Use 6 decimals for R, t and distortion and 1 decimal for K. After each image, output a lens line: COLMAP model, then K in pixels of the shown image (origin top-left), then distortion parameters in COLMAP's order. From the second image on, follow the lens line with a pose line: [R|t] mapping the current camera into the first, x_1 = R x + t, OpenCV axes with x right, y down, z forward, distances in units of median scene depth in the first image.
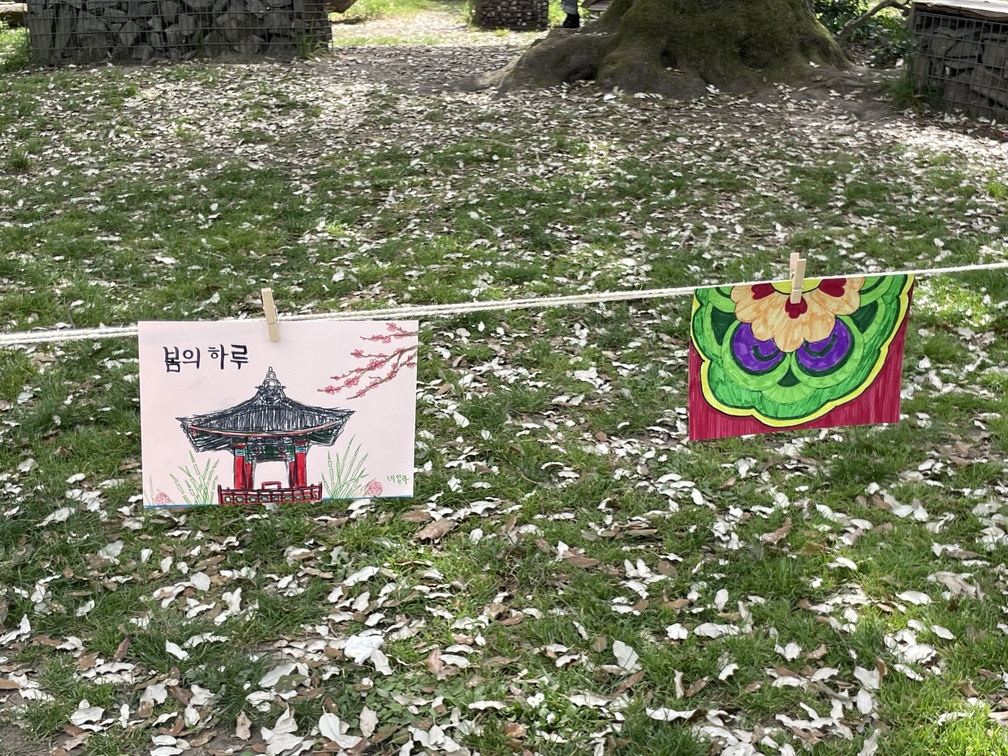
lens RADIAL K [[1431.9, 0, 504.0], [0, 1431.9, 378.0], [0, 0, 1]] dist [0.146108, -0.385283]
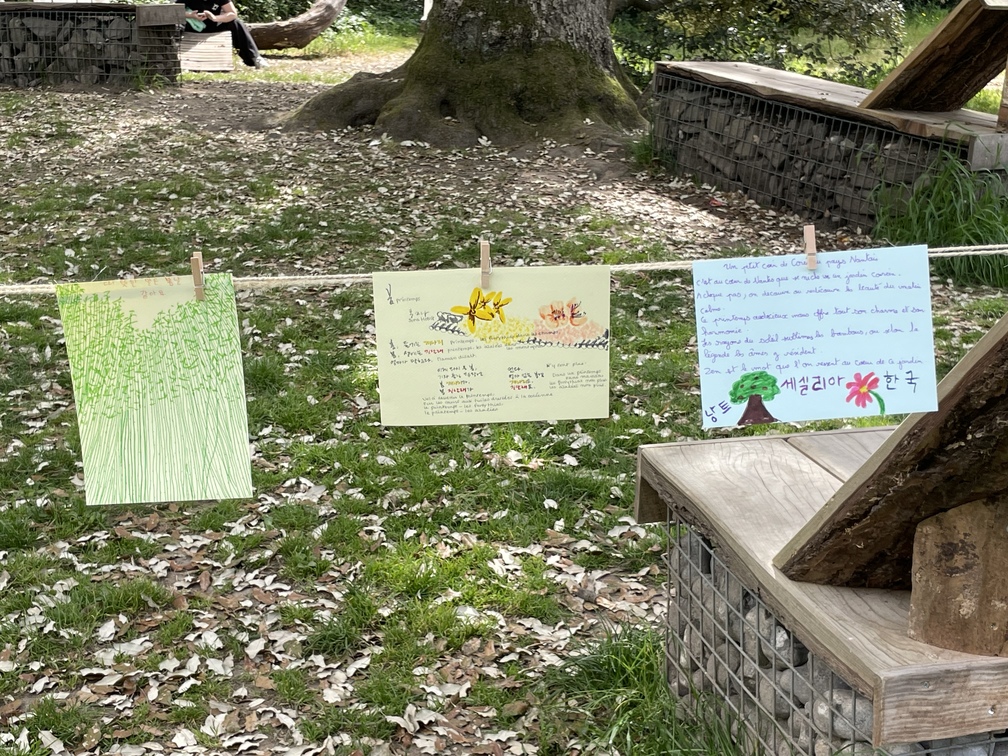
lens RADIAL K [[1431.9, 0, 504.0], [0, 1431.9, 378.0], [0, 0, 1]] dist [0.146108, -0.385283]
pose [[0.992915, 0.063376, -0.100516, 0.266301], [-0.065910, 0.997581, -0.022091, -0.016721], [0.098873, 0.028560, 0.994690, 0.024037]]
